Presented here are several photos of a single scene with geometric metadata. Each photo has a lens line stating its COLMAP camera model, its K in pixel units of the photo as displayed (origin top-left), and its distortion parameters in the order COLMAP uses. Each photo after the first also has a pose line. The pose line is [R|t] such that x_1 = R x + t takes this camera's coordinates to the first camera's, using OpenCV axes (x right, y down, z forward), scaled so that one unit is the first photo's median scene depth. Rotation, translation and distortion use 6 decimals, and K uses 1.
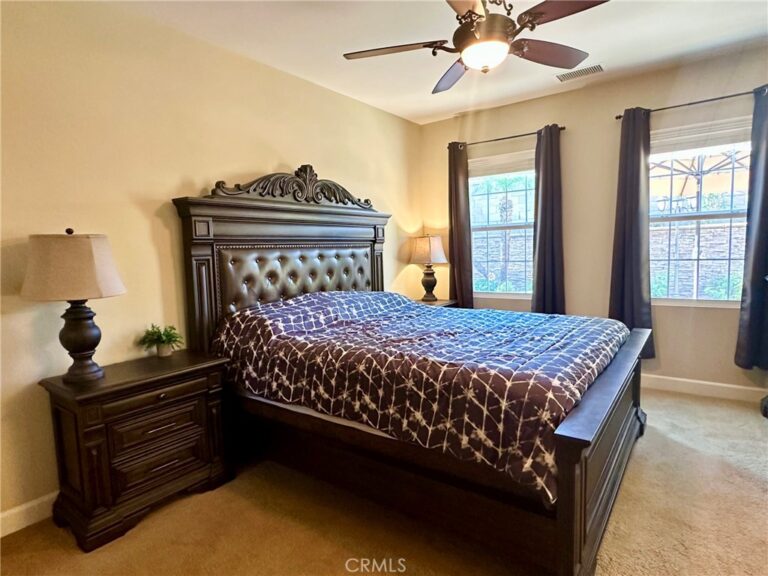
lens RADIAL K [[443.7, 0, 384.0], [0, 443.7, 288.0], [0, 0, 1]] dist [-0.000499, 0.000254]
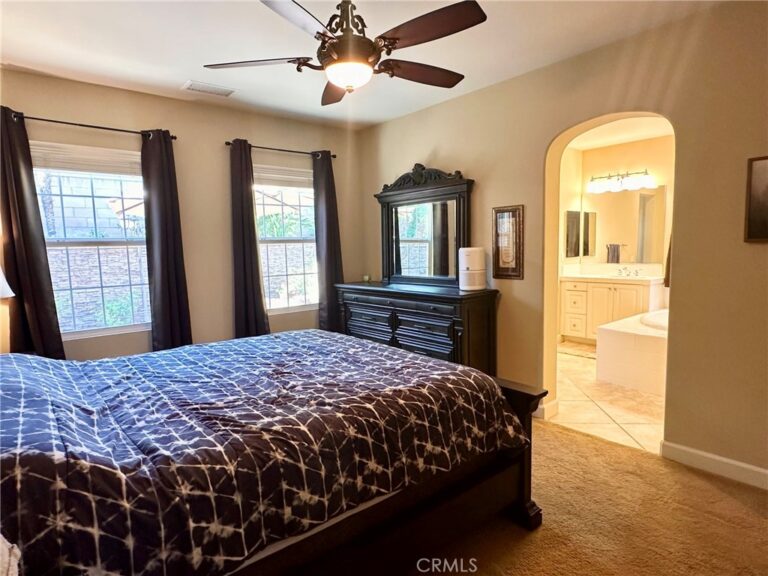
lens RADIAL K [[432.9, 0, 383.3], [0, 432.9, 296.9], [0, 0, 1]] dist [-0.020554, -0.000687]
pose [[0.245593, -0.083536, 0.965767, -0.560604], [0.099826, 0.993163, 0.060520, -0.065871], [-0.964219, 0.081545, 0.252253, 0.580364]]
